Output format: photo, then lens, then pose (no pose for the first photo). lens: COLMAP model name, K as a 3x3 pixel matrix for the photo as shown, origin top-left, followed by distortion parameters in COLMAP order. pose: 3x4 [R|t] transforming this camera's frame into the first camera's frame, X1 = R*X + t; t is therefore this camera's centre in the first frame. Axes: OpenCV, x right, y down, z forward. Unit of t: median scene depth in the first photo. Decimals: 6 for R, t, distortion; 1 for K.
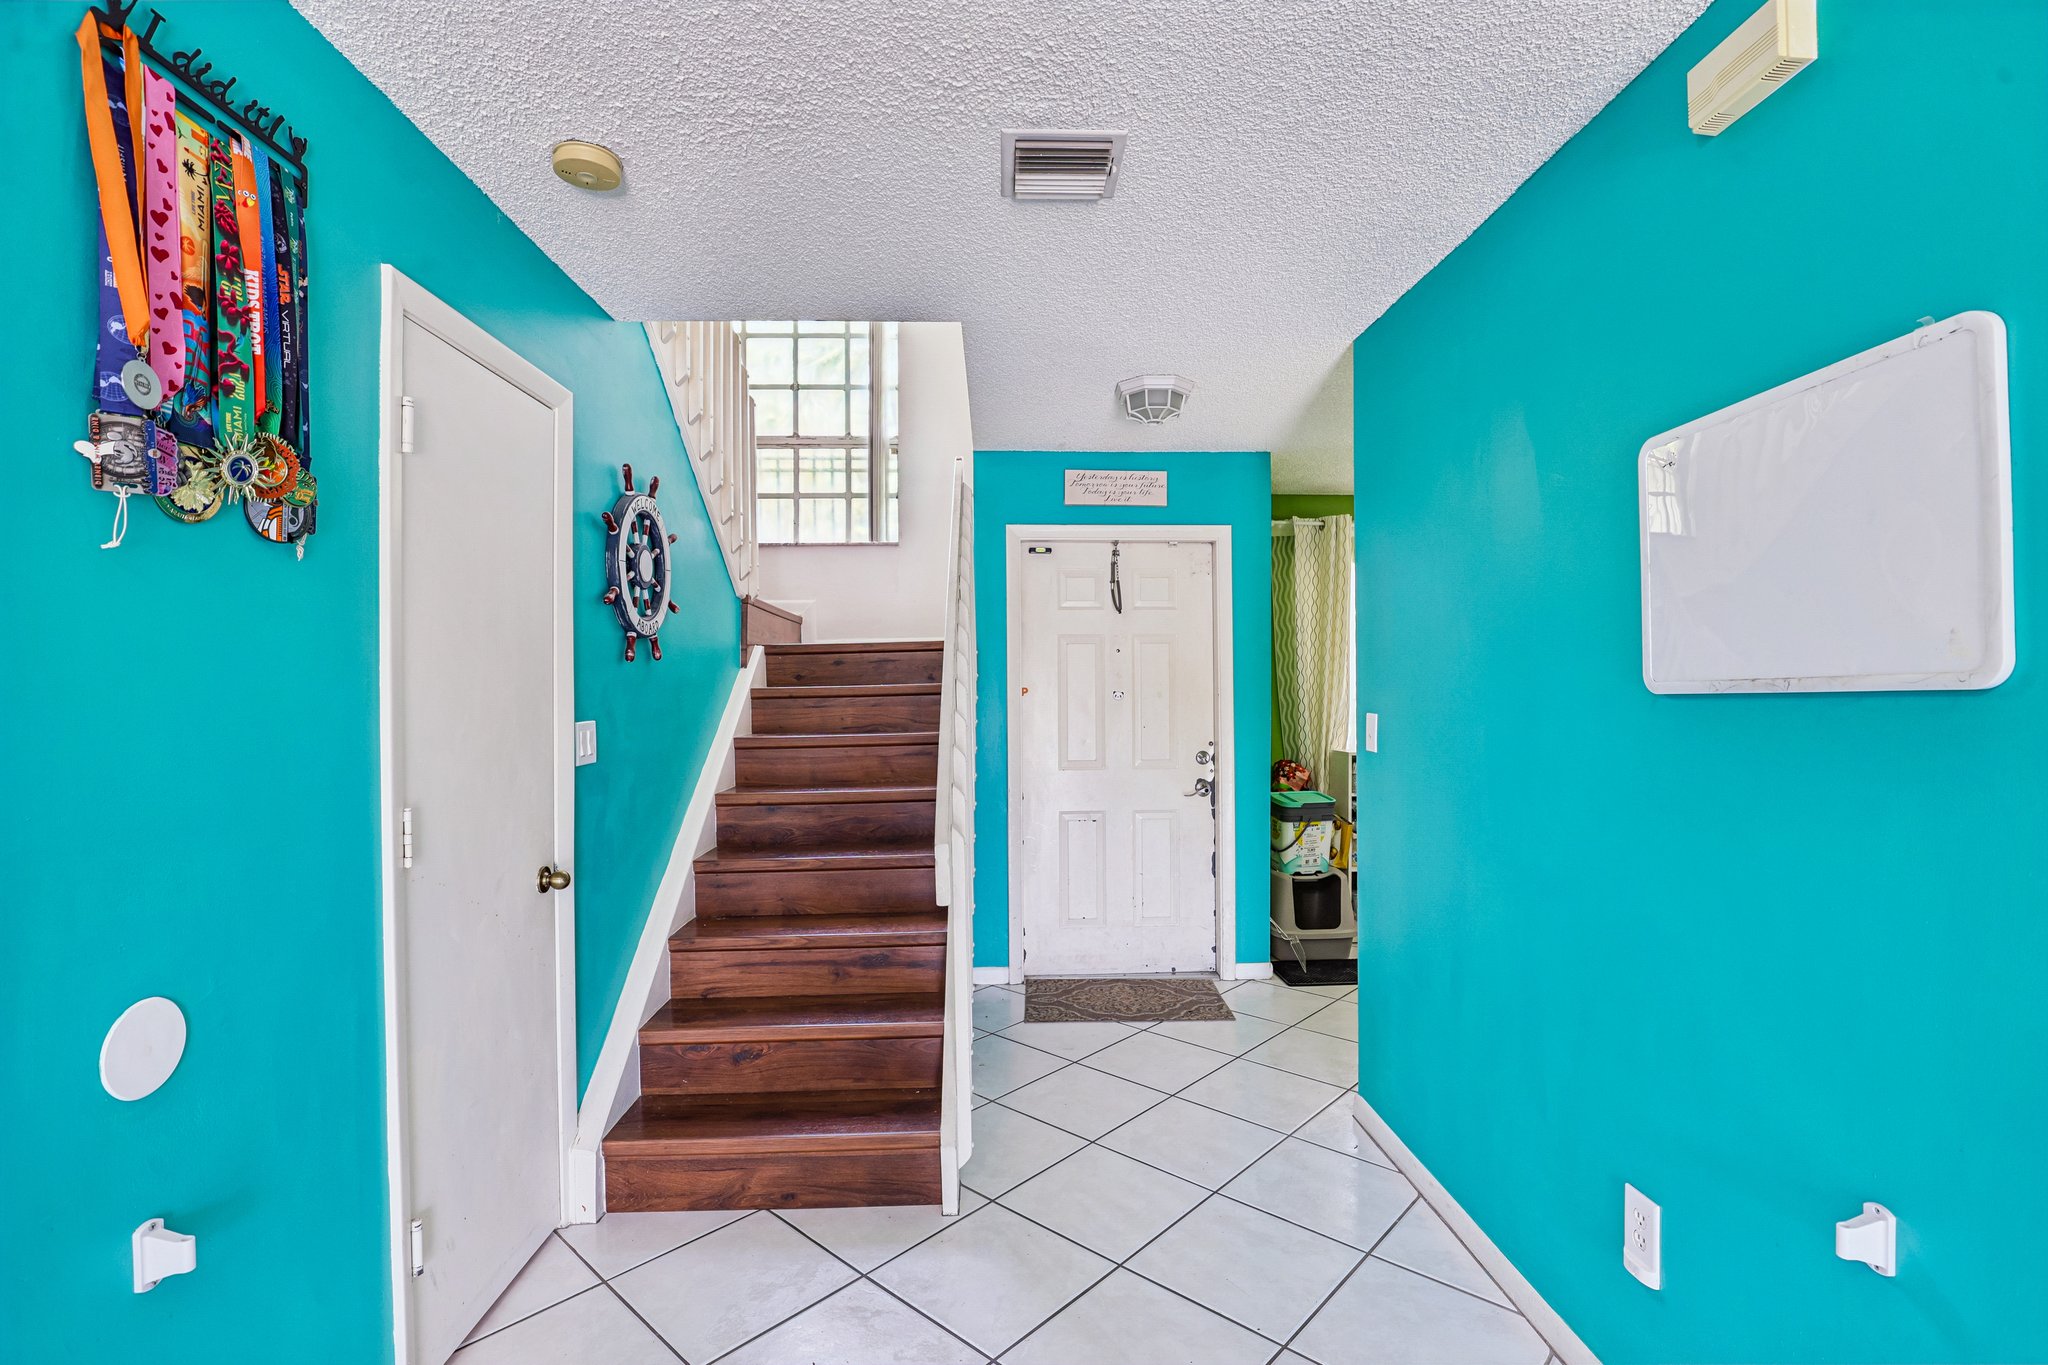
lens RADIAL K [[961.7, 0, 1033.3], [0, 961.7, 683.9], [0, 0, 1]] dist [-0.012164, 0.001095]
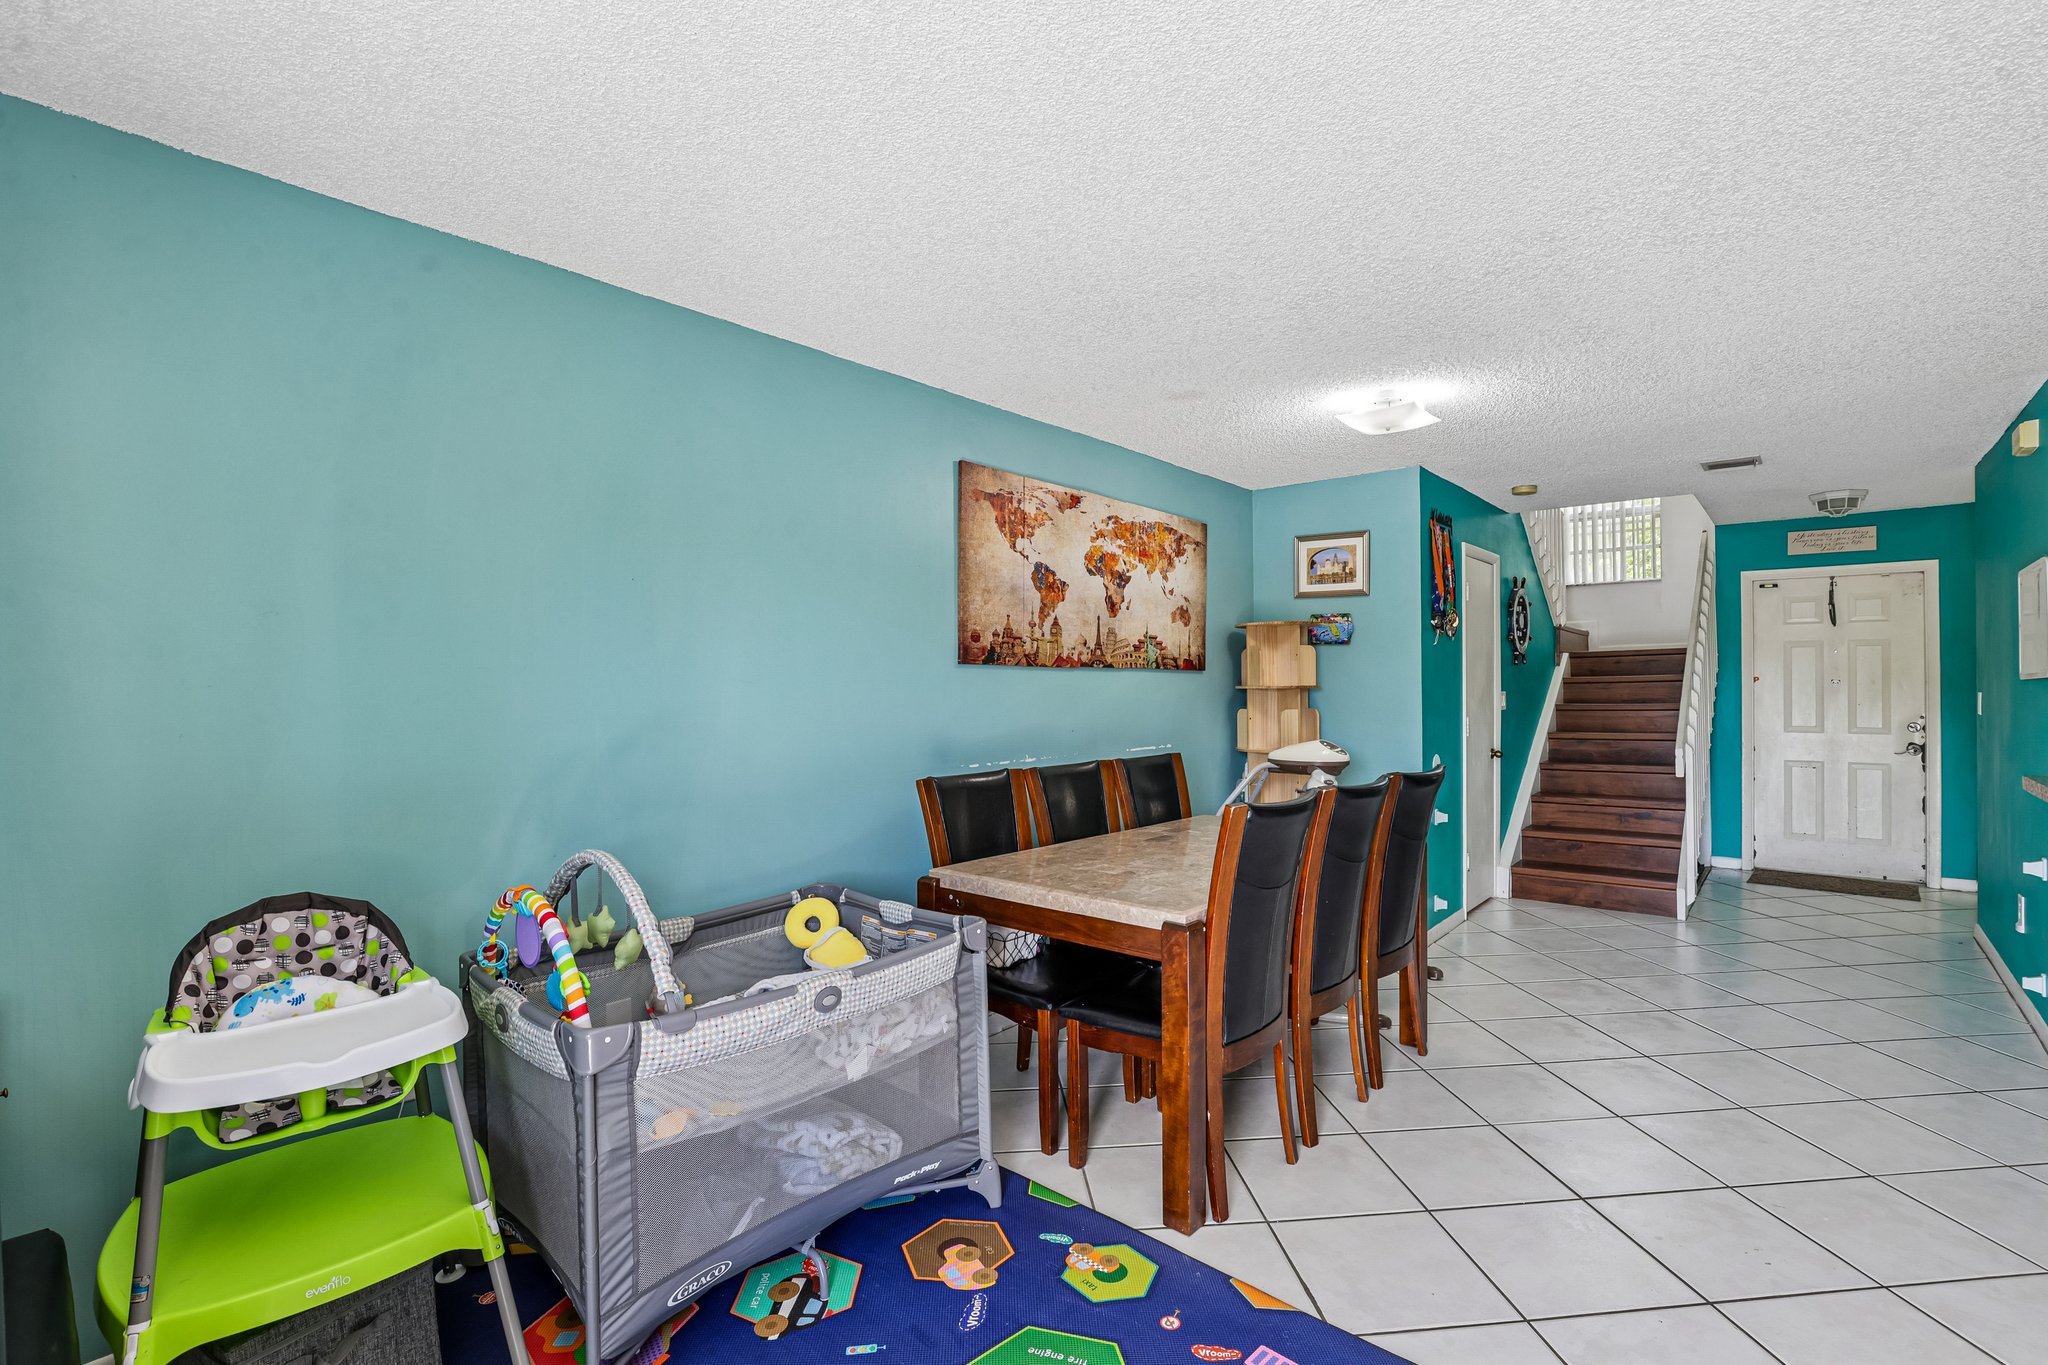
lens RADIAL K [[1000.1, 0, 1025.9], [0, 1000.1, 688.1], [0, 0, 1]] dist [-0.016273, 0.000215]
pose [[0.752894, 0.005644, -0.658117, 0.159688], [0.004128, 0.999903, 0.013298, -0.004330], [0.658128, -0.012728, 0.752798, -0.977759]]
